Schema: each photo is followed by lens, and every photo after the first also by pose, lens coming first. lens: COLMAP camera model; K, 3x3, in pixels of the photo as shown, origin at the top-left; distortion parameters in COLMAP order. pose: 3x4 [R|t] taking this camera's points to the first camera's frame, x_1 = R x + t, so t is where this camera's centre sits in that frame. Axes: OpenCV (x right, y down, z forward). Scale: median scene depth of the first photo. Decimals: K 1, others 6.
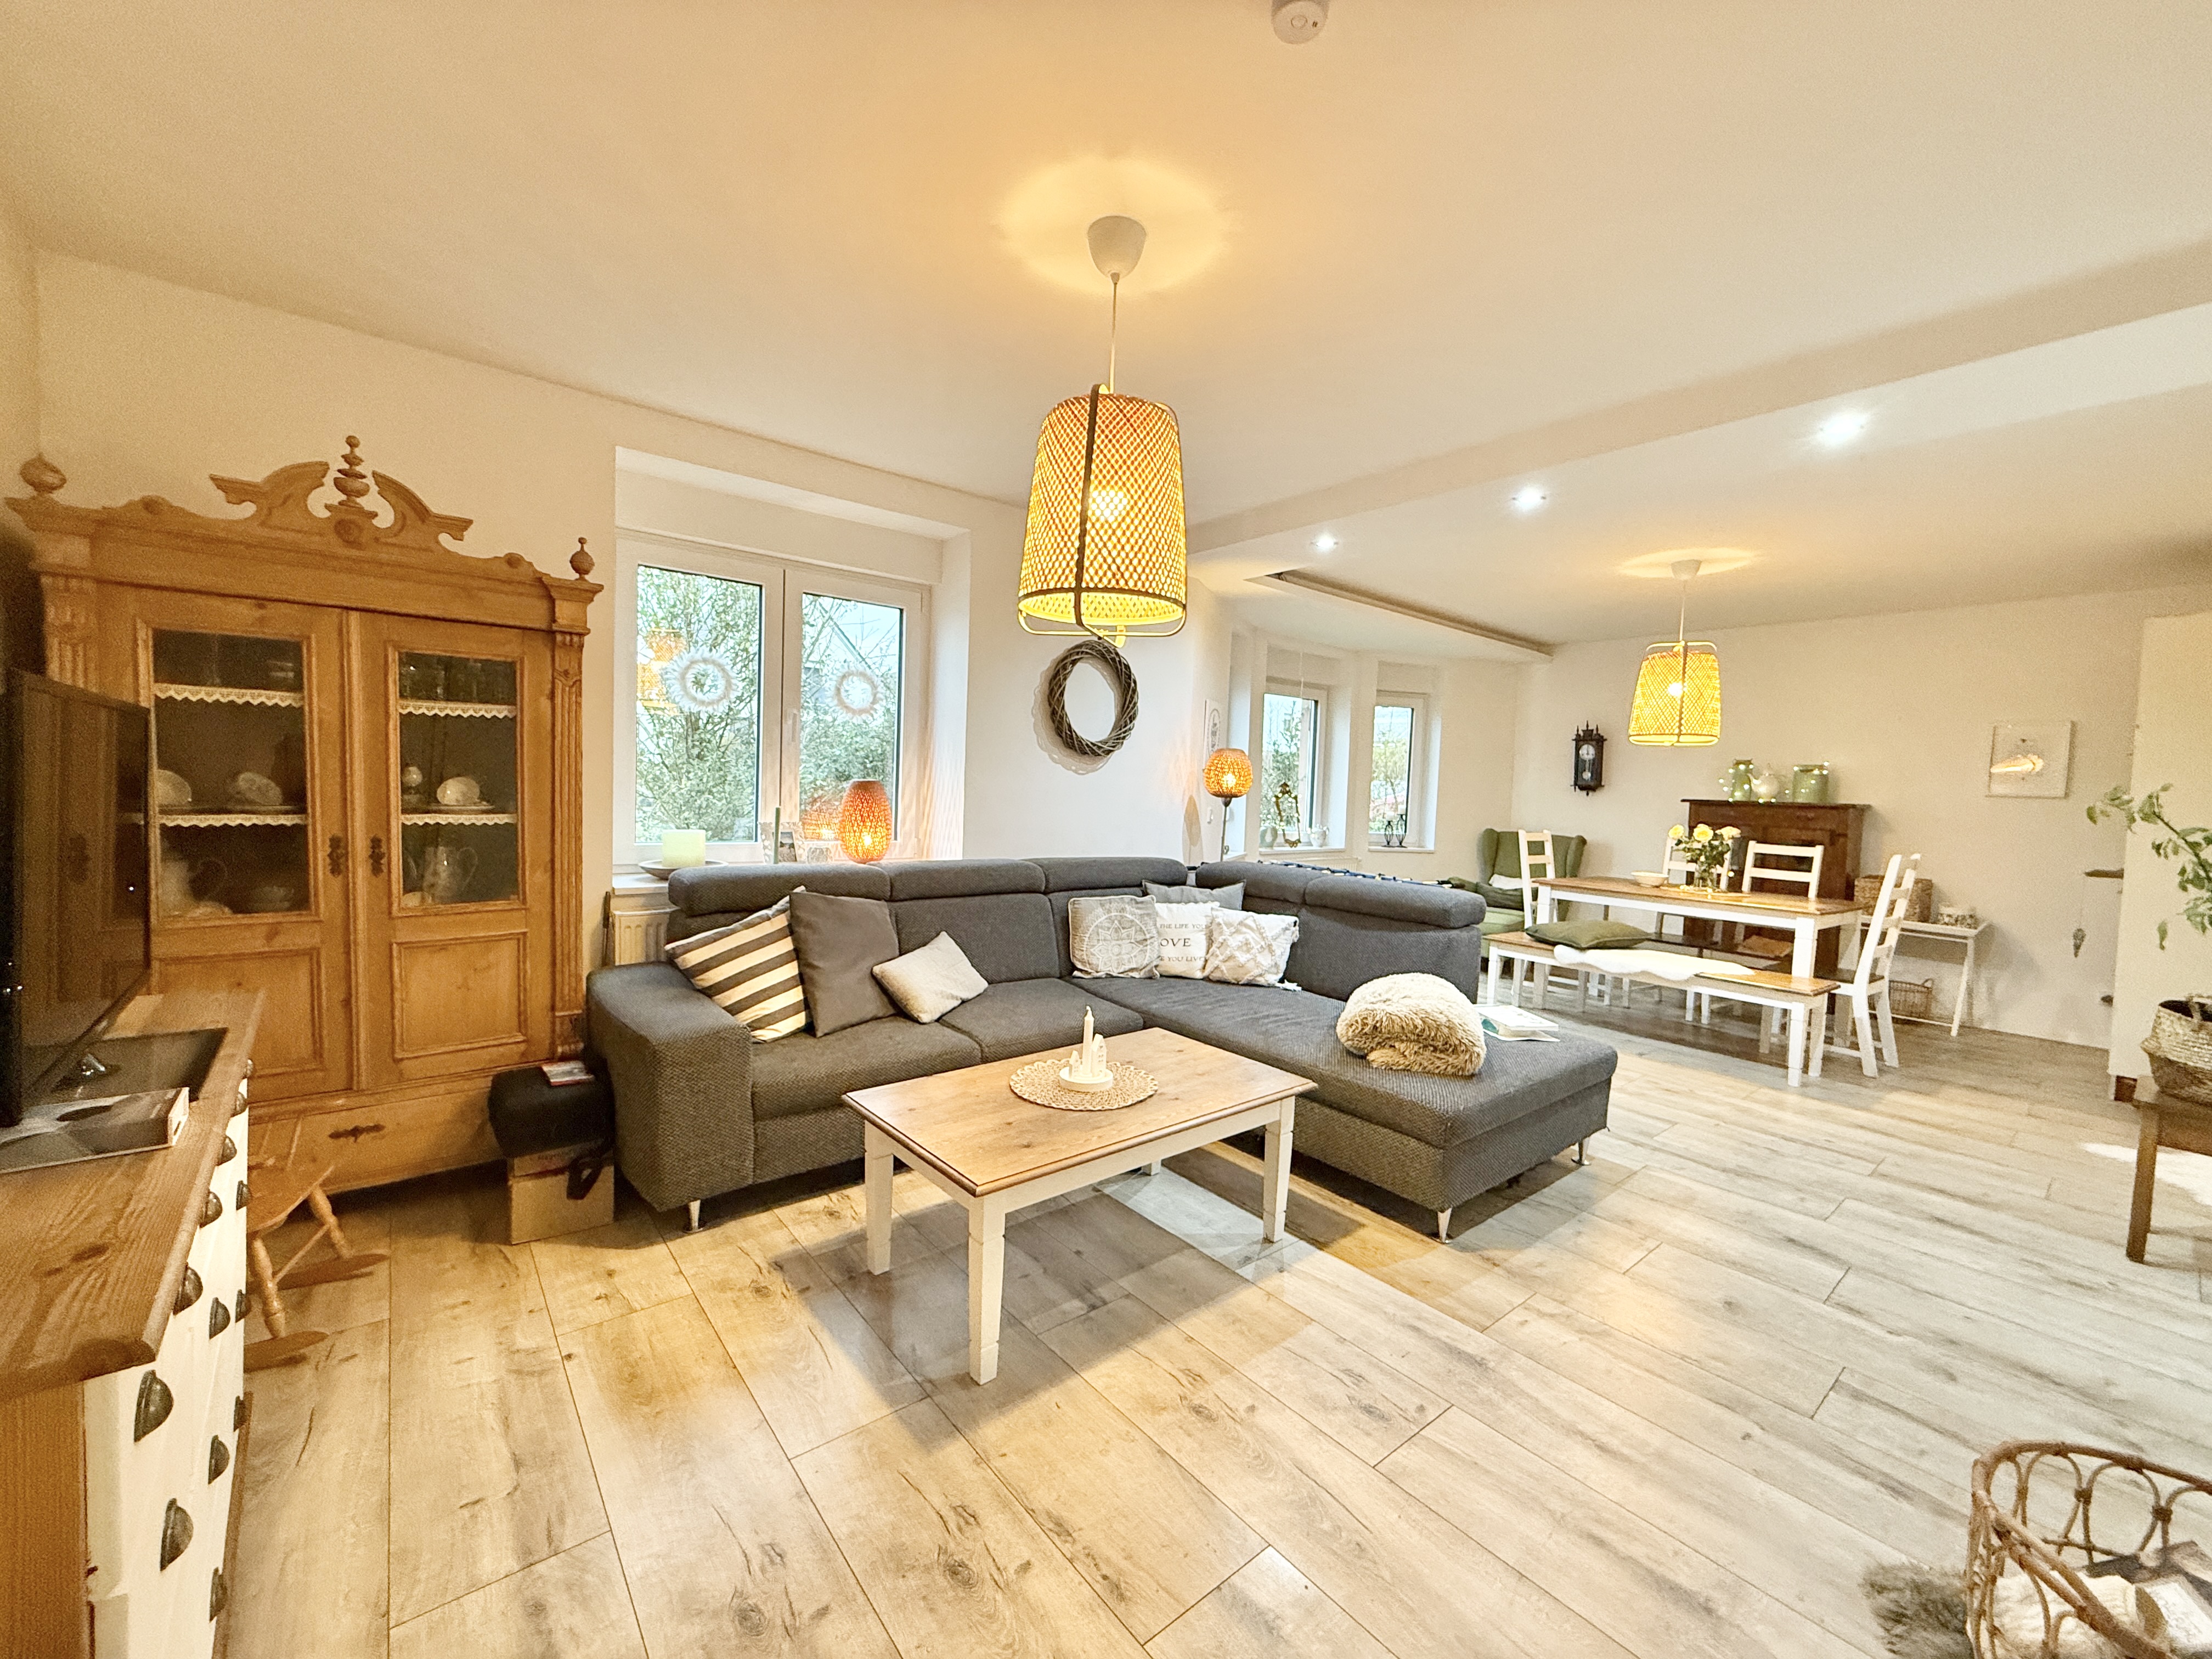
lens RADIAL K [[883.3, 0, 1110.7], [0, 883.3, 828.2], [0, 0, 1]] dist [-0.000609, -0.000320]
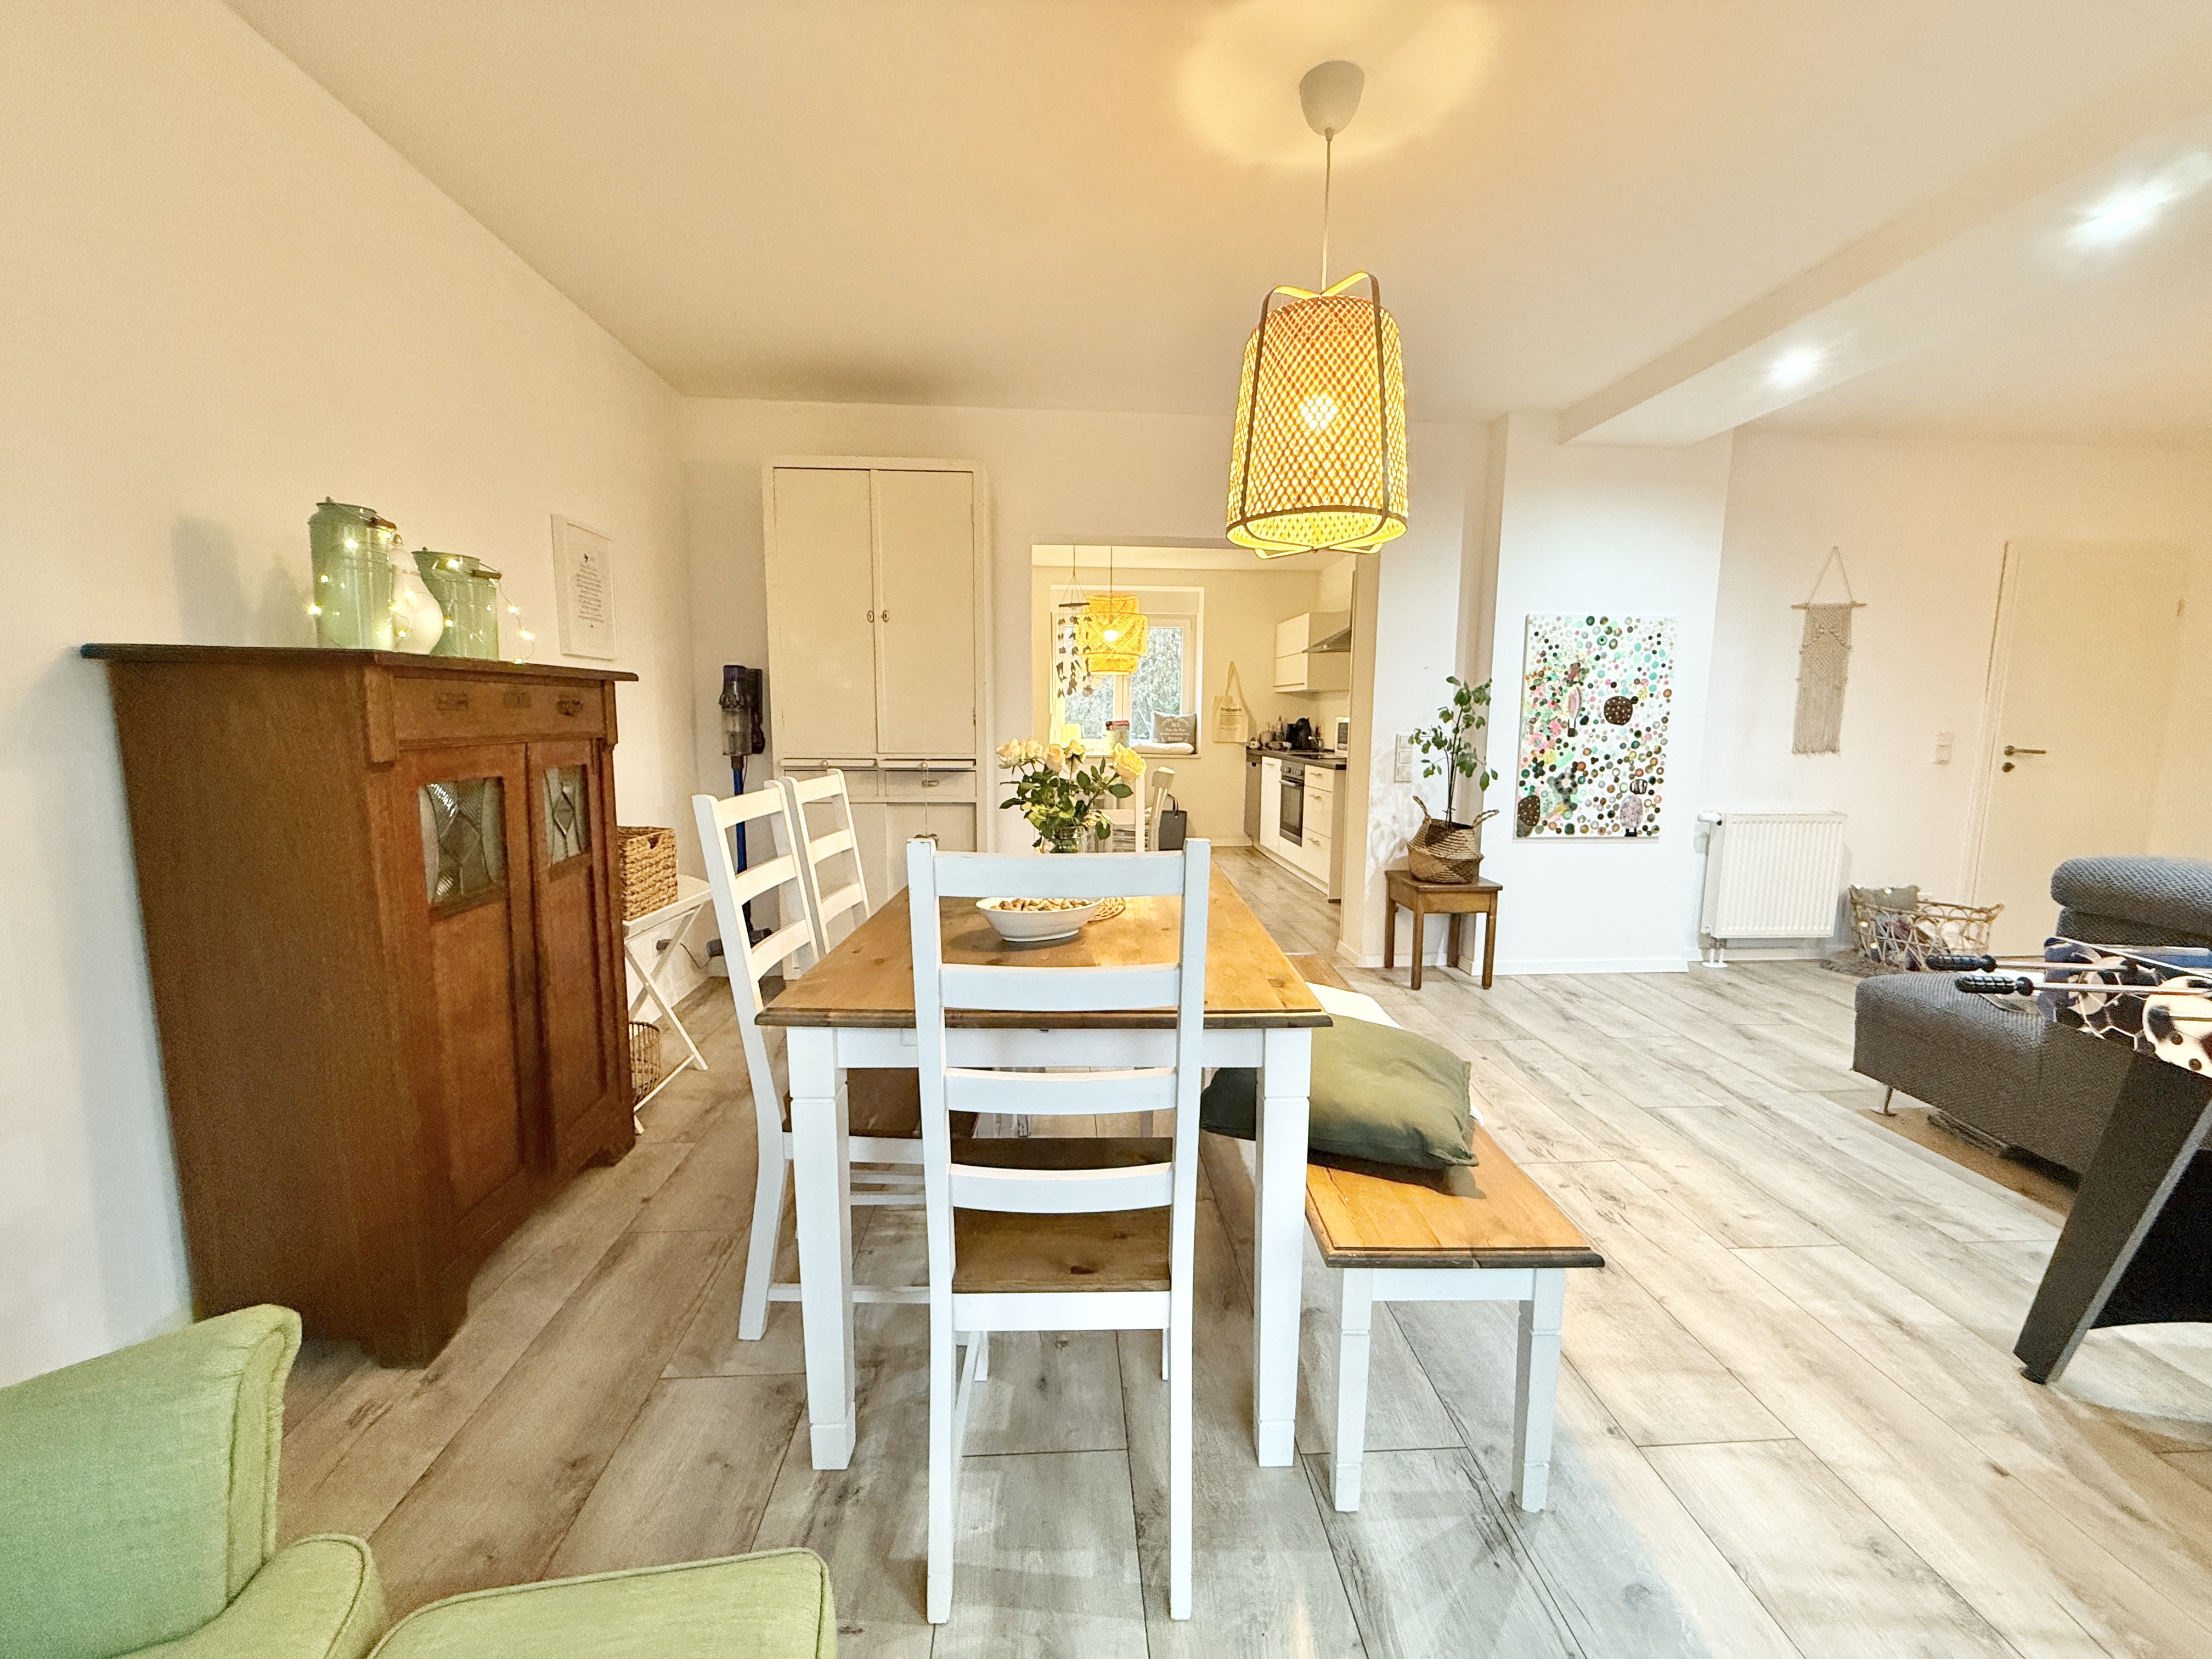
lens RADIAL K [[883.3, 0, 1099.0], [0, 883.3, 832.5], [0, 0, 1]] dist [-0.000609, -0.000320]
pose [[-0.805105, -0.122420, 0.580361, 0.758652], [-0.007478, 0.980486, 0.196448, -0.074938], [-0.593085, 0.153821, -0.790310, 2.350576]]
